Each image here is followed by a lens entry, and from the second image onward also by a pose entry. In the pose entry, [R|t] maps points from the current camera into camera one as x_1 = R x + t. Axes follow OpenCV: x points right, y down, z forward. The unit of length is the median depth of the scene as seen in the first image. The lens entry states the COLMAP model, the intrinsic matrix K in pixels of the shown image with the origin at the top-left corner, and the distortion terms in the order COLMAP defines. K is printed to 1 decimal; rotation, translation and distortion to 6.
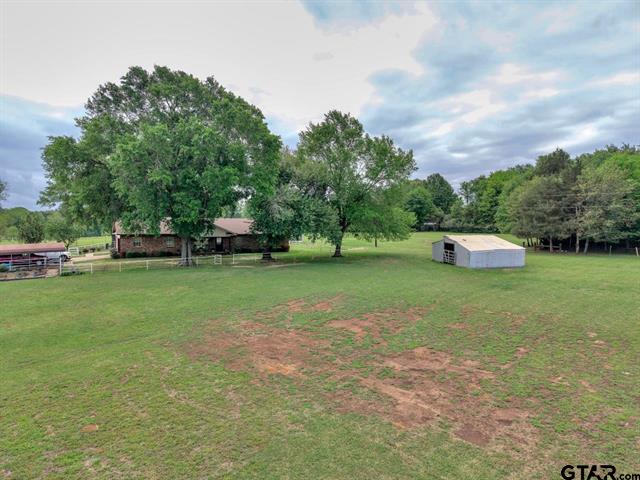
lens RADIAL K [[425.4, 0, 320.0], [0, 425.4, 240.0], [0, 0, 1]] dist [0.000428, -0.023803]
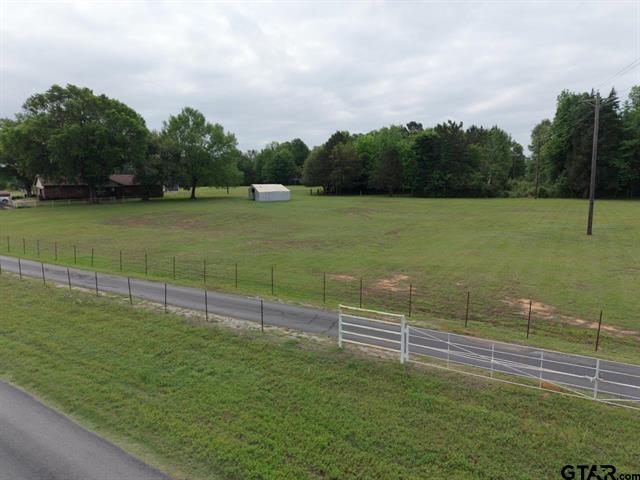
lens RADIAL K [[425.4, 0, 320.0], [0, 425.4, 240.0], [0, 0, 1]] dist [0.000428, -0.023803]
pose [[0.976381, -0.033964, 0.213372, 0.182003], [0.012421, 0.994758, 0.101504, 0.041844], [-0.215700, -0.096457, 0.971684, -0.770944]]
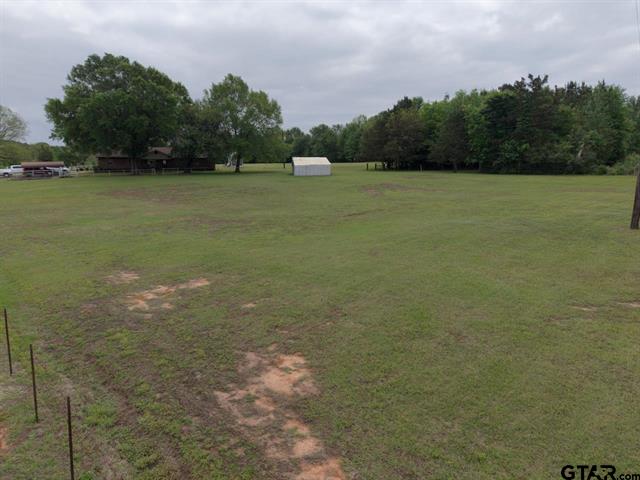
lens RADIAL K [[425.4, 0, 320.0], [0, 425.4, 240.0], [0, 0, 1]] dist [0.000428, -0.023803]
pose [[0.998626, 0.010397, -0.051356, 0.468420], [-0.002762, 0.989198, 0.146558, 0.061694], [0.052325, -0.146215, 0.987868, -0.604806]]
